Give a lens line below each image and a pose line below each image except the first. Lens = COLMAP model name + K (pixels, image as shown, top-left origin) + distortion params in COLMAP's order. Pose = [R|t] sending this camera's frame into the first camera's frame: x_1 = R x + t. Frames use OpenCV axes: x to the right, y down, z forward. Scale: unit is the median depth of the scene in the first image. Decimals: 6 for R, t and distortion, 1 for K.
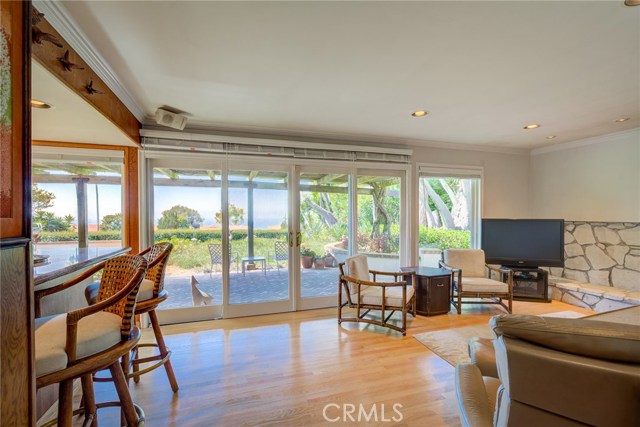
lens RADIAL K [[291.3, 0, 319.8], [0, 291.3, 216.8], [0, 0, 1]] dist [0.003249, 0.000282]
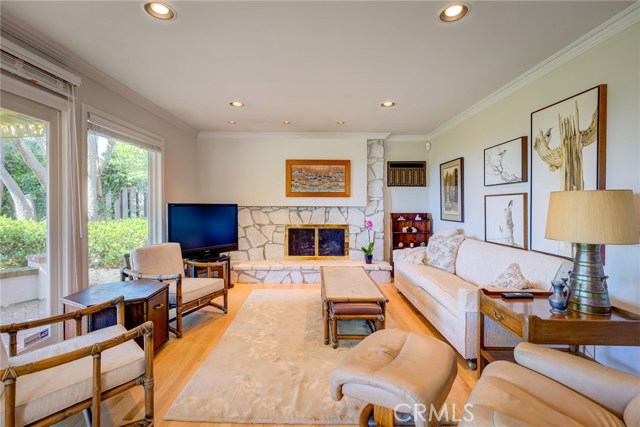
lens RADIAL K [[291.3, 0, 319.2], [0, 291.3, 206.6], [0, 0, 1]] dist [0.003249, 0.000282]
pose [[0.309551, -0.006098, 0.950863, -0.070849], [0.003064, 0.999981, 0.005416, 0.013361], [-0.950878, 0.001237, 0.309563, 0.405735]]
